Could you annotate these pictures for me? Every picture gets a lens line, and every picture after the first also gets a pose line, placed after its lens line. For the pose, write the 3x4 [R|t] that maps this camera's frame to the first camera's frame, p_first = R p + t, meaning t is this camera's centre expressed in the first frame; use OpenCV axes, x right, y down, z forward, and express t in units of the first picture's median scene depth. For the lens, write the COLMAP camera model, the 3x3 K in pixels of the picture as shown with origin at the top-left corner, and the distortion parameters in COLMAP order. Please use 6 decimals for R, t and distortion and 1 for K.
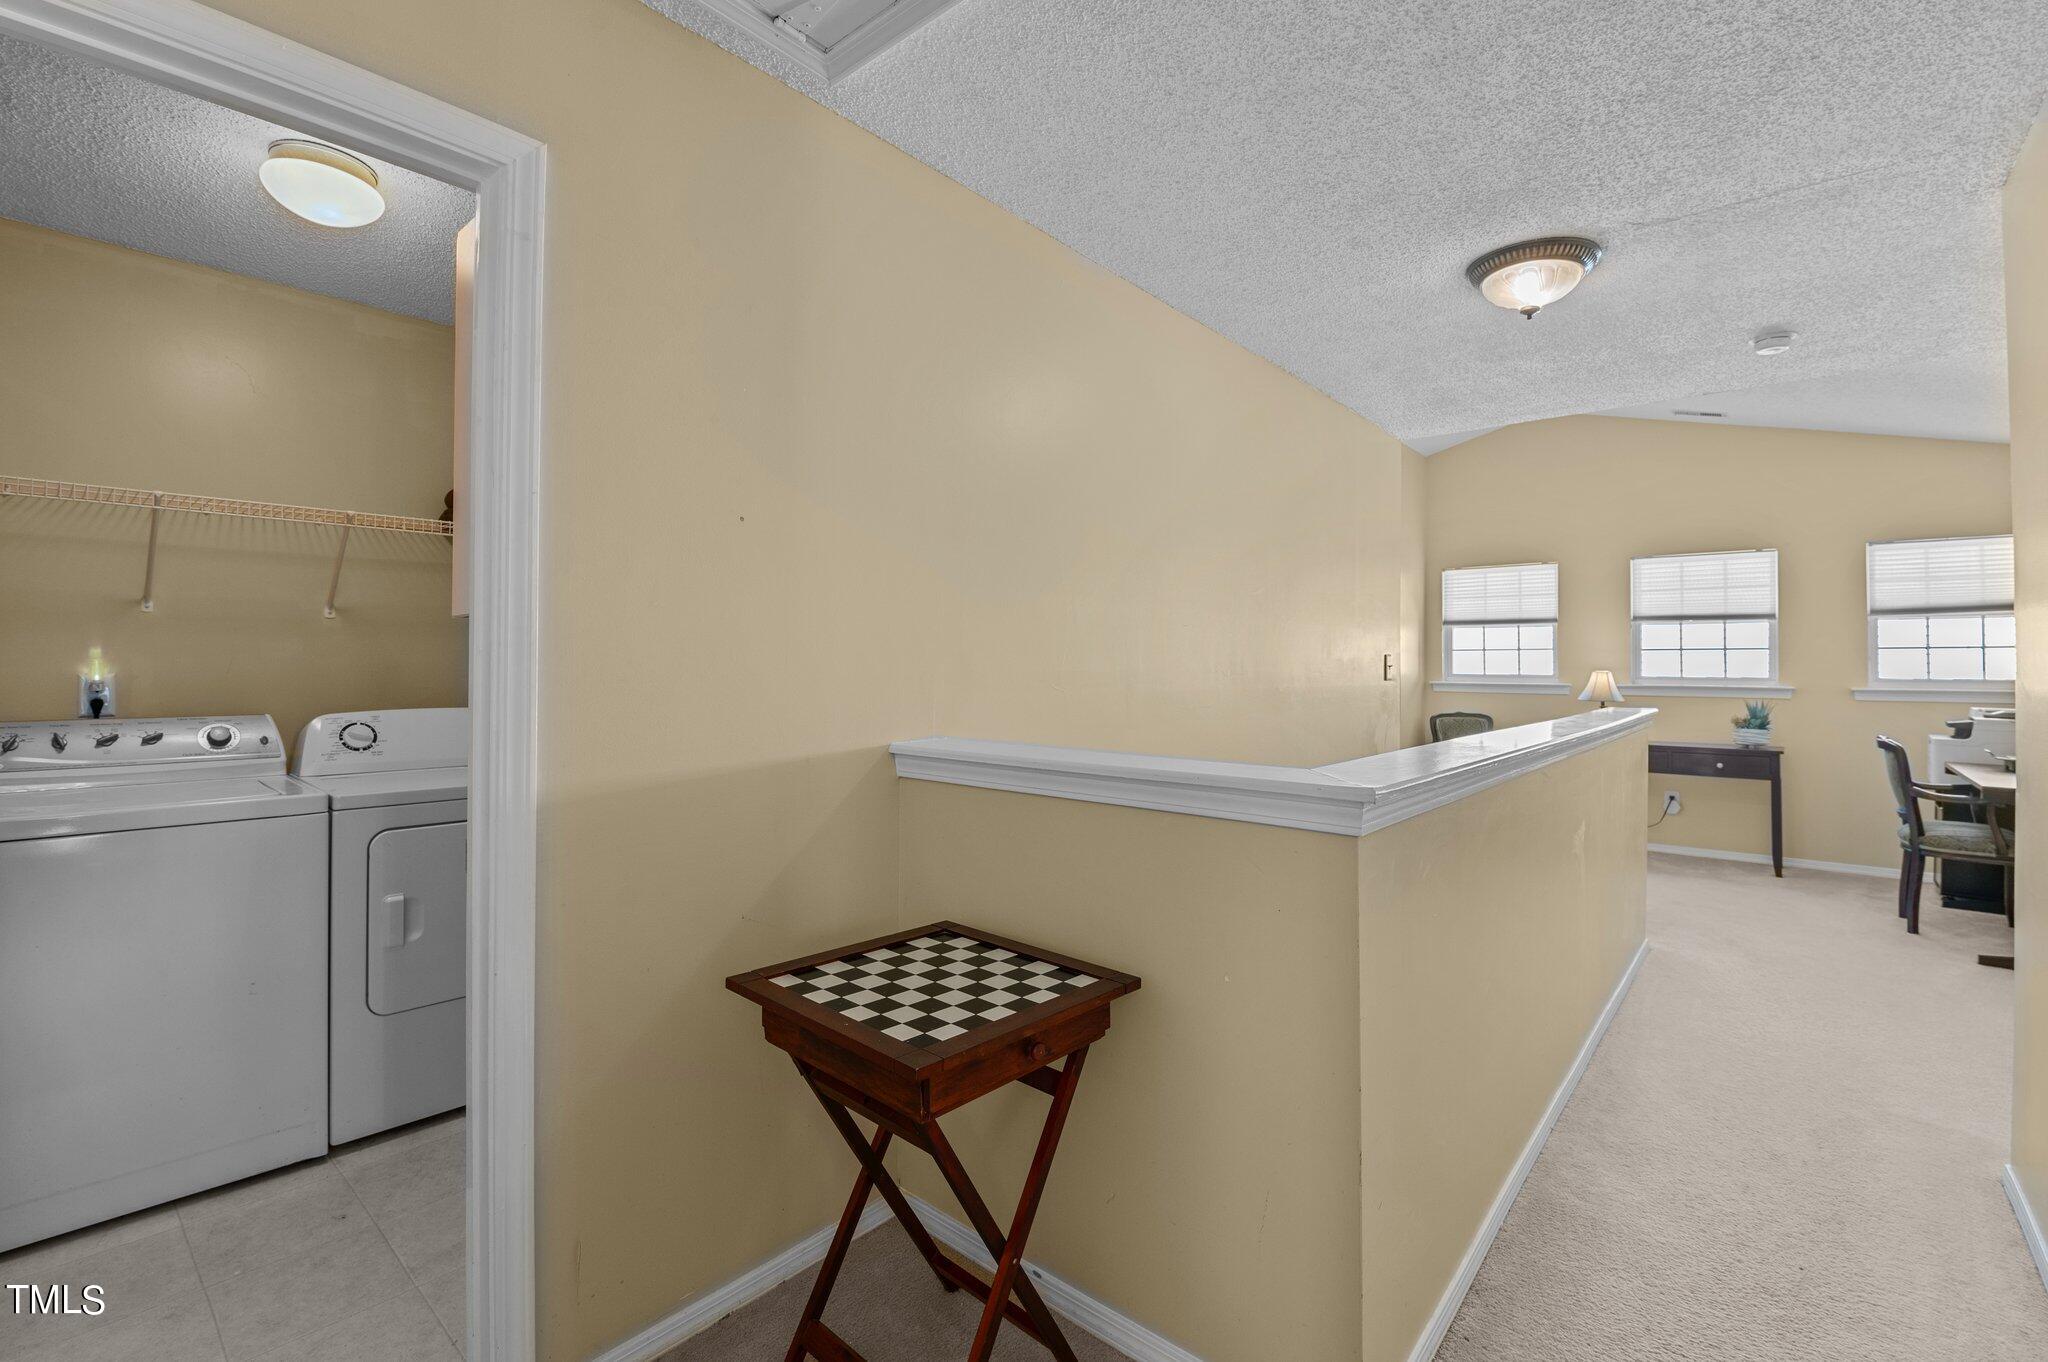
lens RADIAL K [[877.7, 0, 1032.0], [0, 877.7, 678.6], [0, 0, 1]] dist [-0.004124, -0.007840]
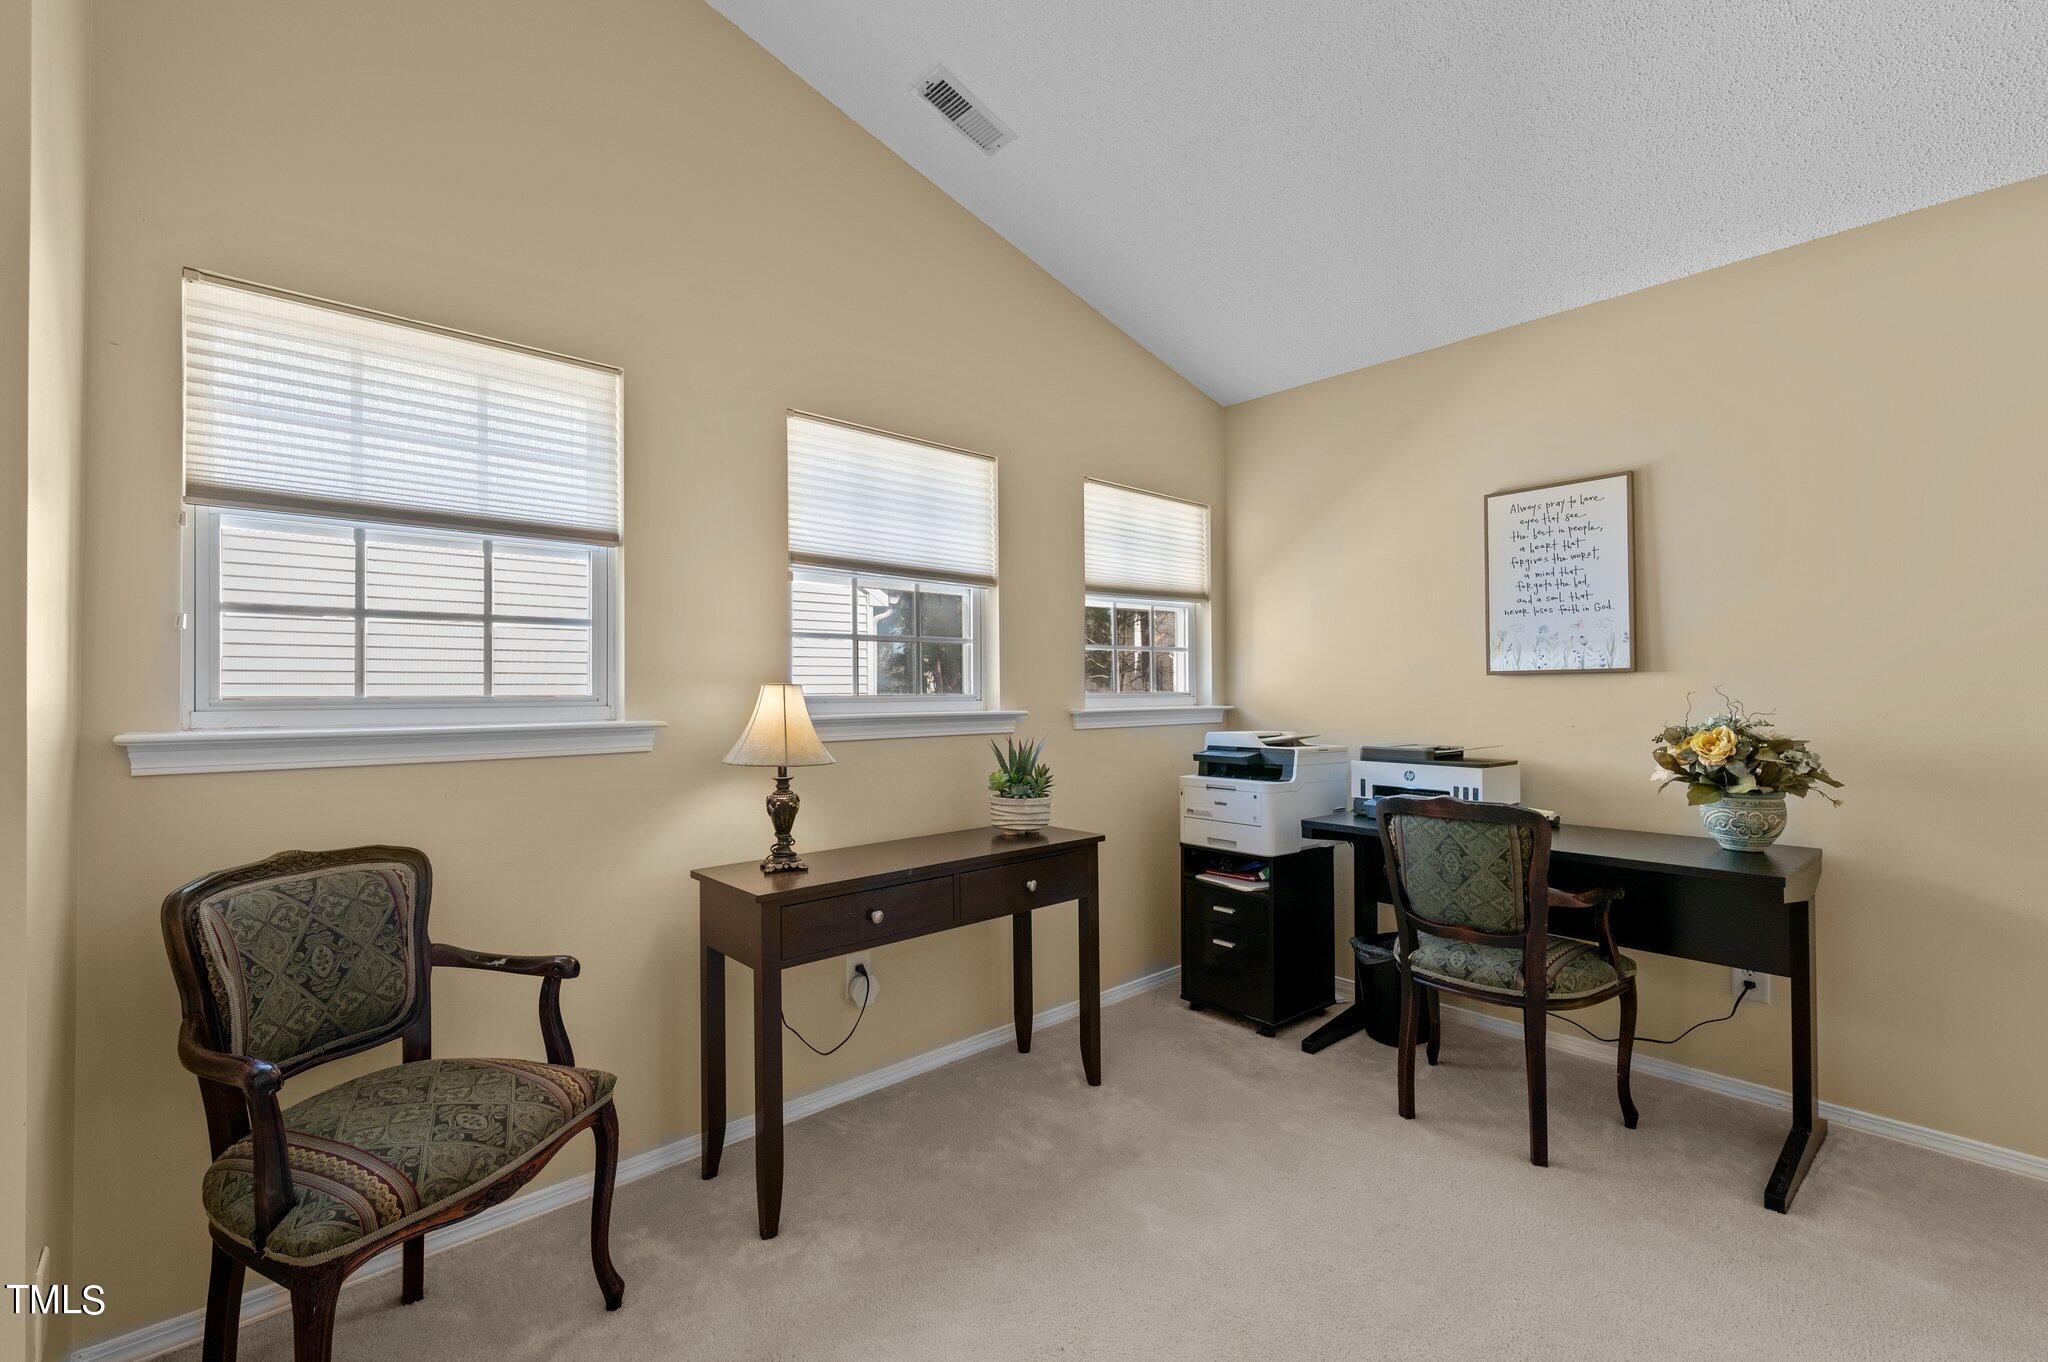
lens RADIAL K [[877.7, 0, 1032.0], [0, 877.7, 678.6], [0, 0, 1]] dist [-0.004124, -0.007840]
pose [[0.087935, -0.003543, 0.996120, 0.266179], [0.010858, 0.999938, 0.002598, -0.010541], [-0.996067, 0.010588, 0.087968, 0.792532]]
